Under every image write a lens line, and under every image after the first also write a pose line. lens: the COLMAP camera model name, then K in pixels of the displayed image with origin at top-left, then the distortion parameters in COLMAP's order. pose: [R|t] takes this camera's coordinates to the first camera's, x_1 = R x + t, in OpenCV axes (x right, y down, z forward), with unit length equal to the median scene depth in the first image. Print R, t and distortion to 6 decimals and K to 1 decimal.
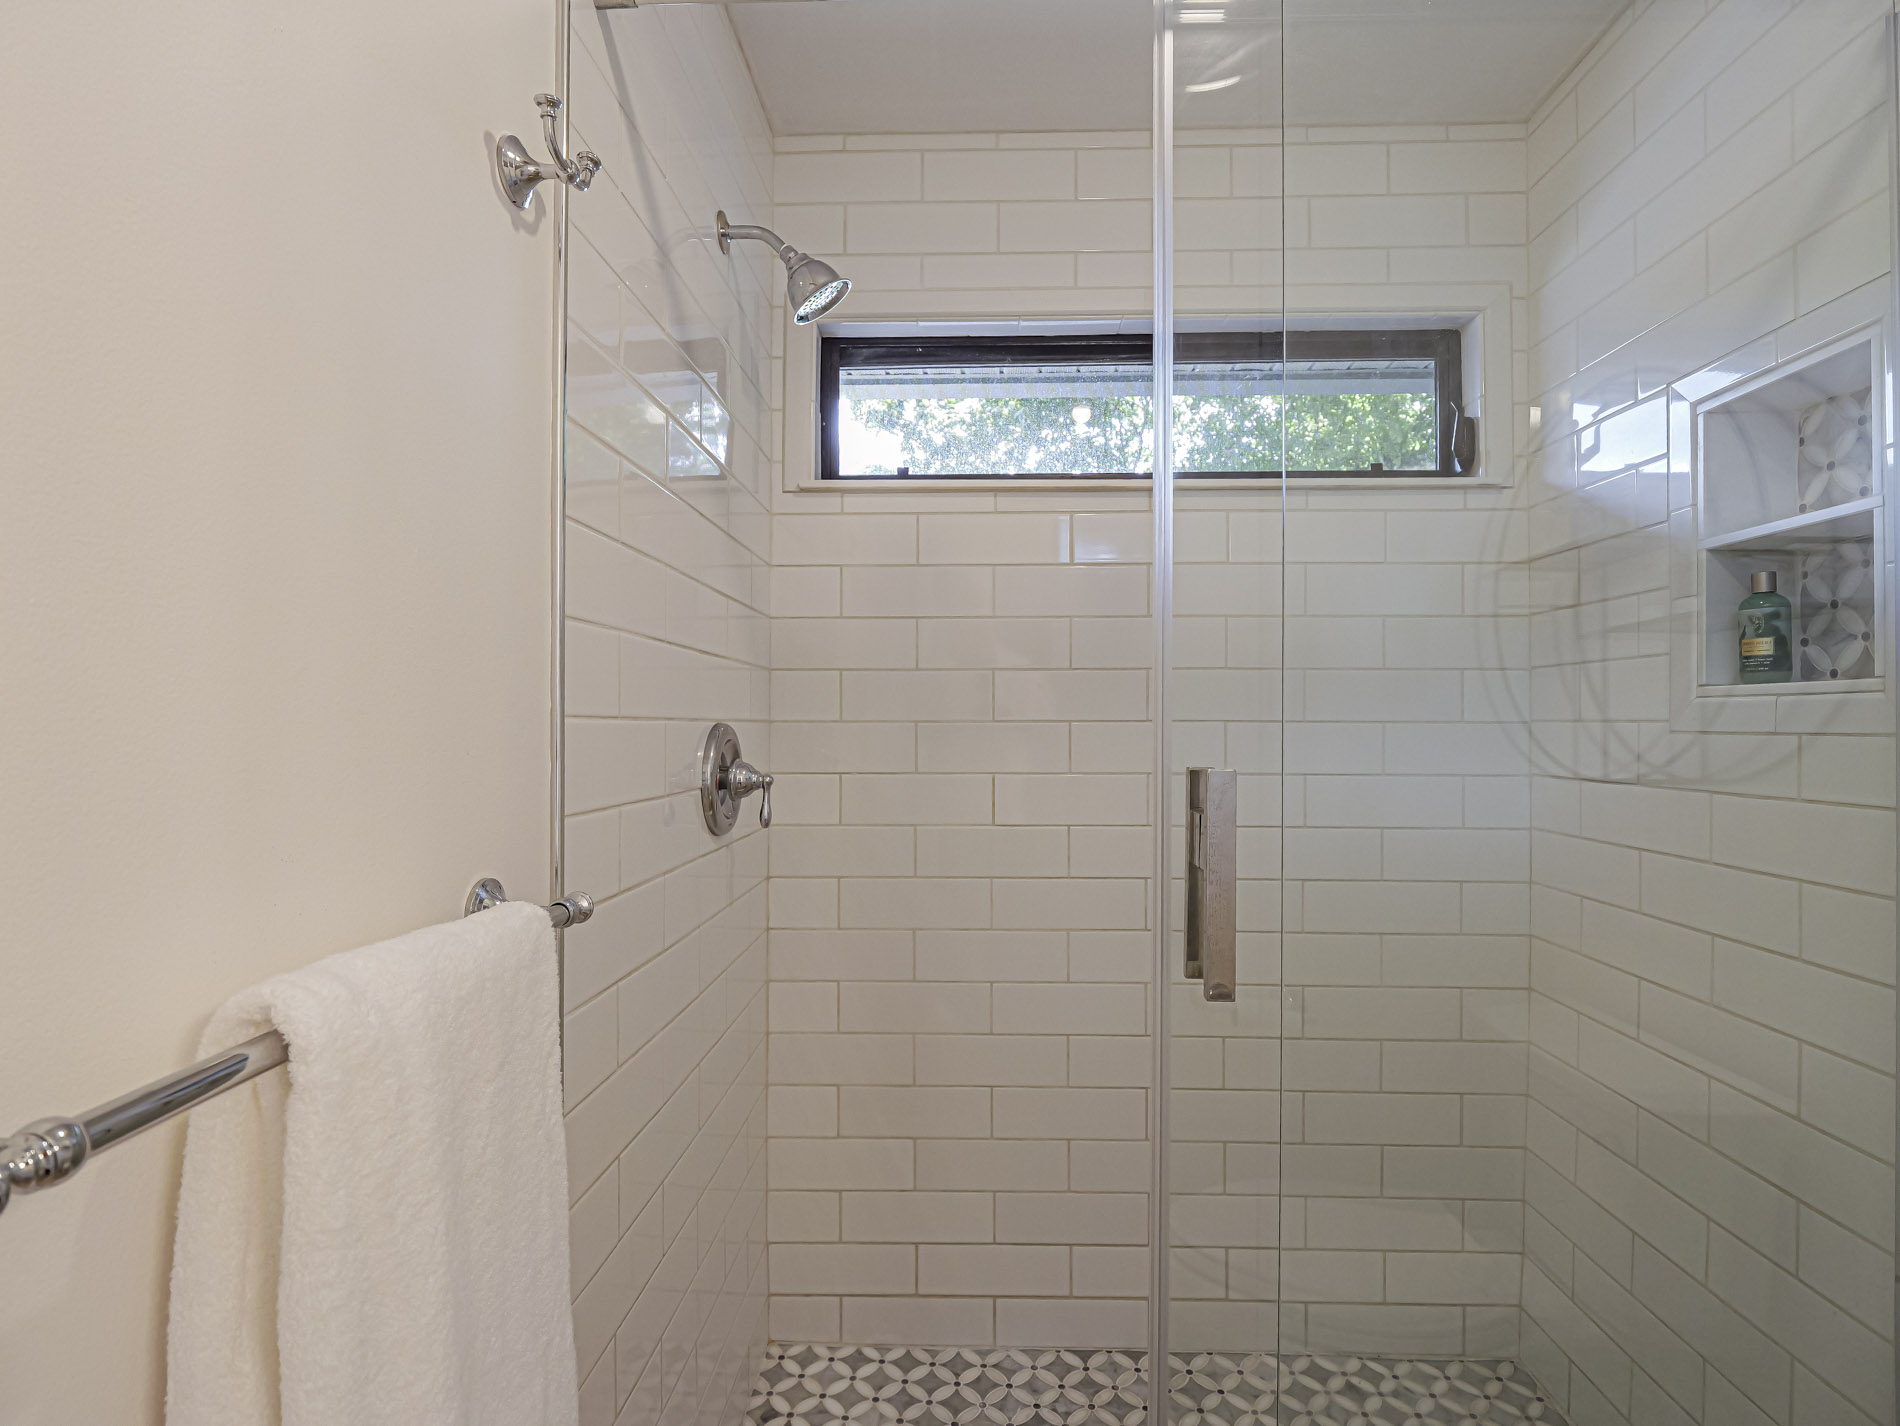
lens RADIAL K [[922.5, 0, 954.5], [0, 922.5, 714.5], [0, 0, 1]] dist [-0.006172, -0.000229]
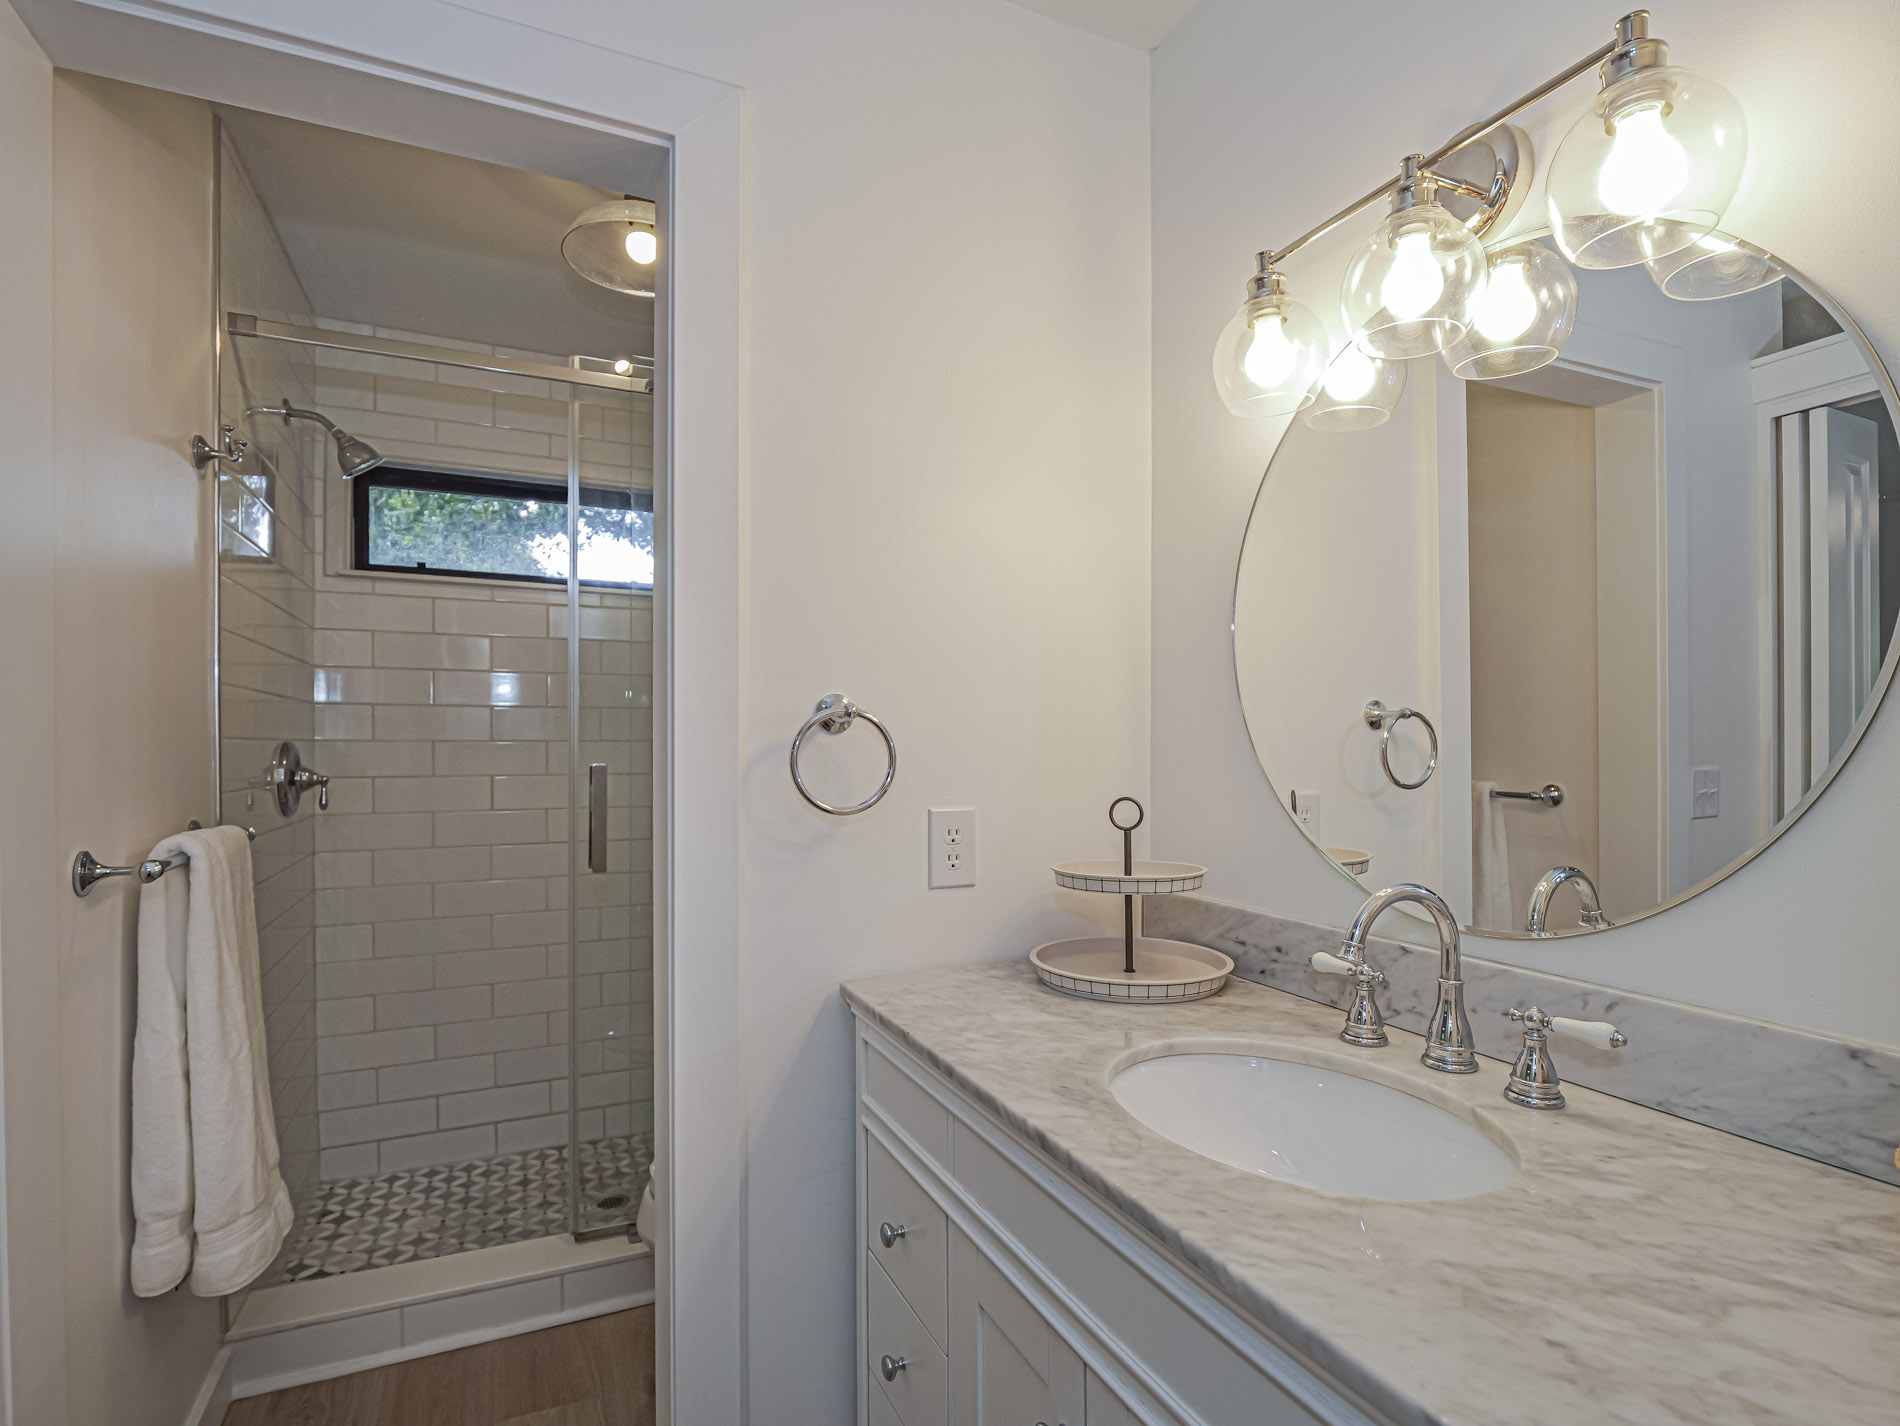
lens RADIAL K [[942.3, 0, 945.8], [0, 942.3, 751.8], [0, 0, 1]] dist [-0.016795, 0.000016]
pose [[0.893040, -0.006733, 0.449926, 0.016196], [-0.002347, 0.999805, 0.019621, -0.005767], [-0.449971, -0.018579, 0.892850, -0.726981]]
